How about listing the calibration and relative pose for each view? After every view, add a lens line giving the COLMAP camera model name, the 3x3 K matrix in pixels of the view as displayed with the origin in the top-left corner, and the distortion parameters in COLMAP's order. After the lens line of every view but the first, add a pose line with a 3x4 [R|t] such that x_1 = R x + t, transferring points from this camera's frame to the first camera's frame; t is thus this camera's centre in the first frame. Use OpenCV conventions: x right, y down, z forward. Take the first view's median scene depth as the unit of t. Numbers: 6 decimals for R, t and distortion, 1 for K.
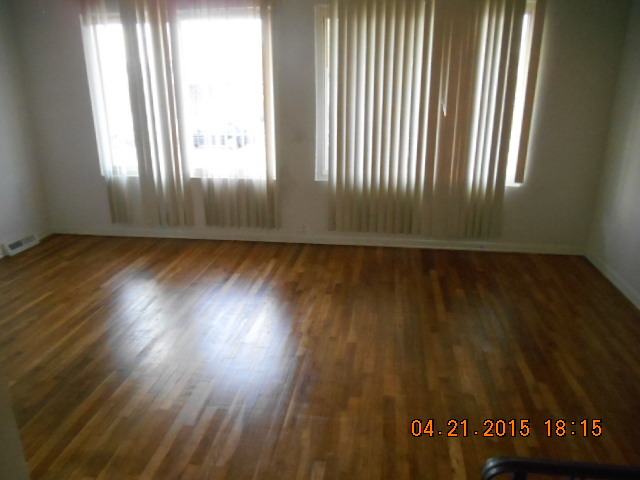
lens RADIAL K [[501.6, 0, 319.5], [0, 501.6, 237.4], [0, 0, 1]] dist [-0.008593, -0.007571]
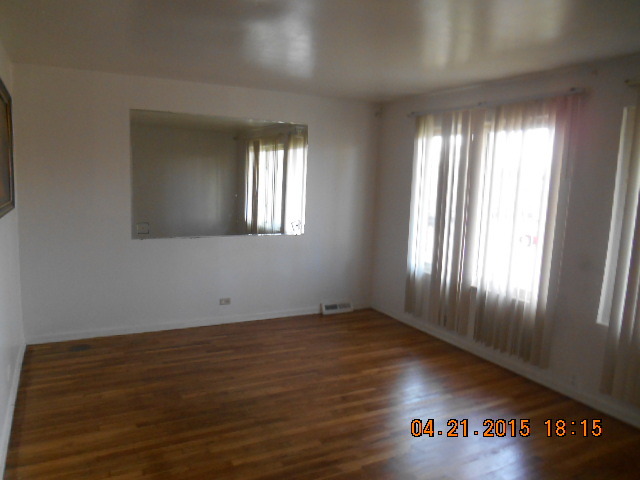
lens RADIAL K [[501.6, 0, 318.5], [0, 501.6, 243.0], [0, 0, 1]] dist [-0.008593, -0.007571]
pose [[0.570751, 0.141500, -0.808839, 0.345216], [-0.284864, 0.957985, -0.033420, -0.082464], [0.770127, 0.249484, 0.587080, 0.189526]]
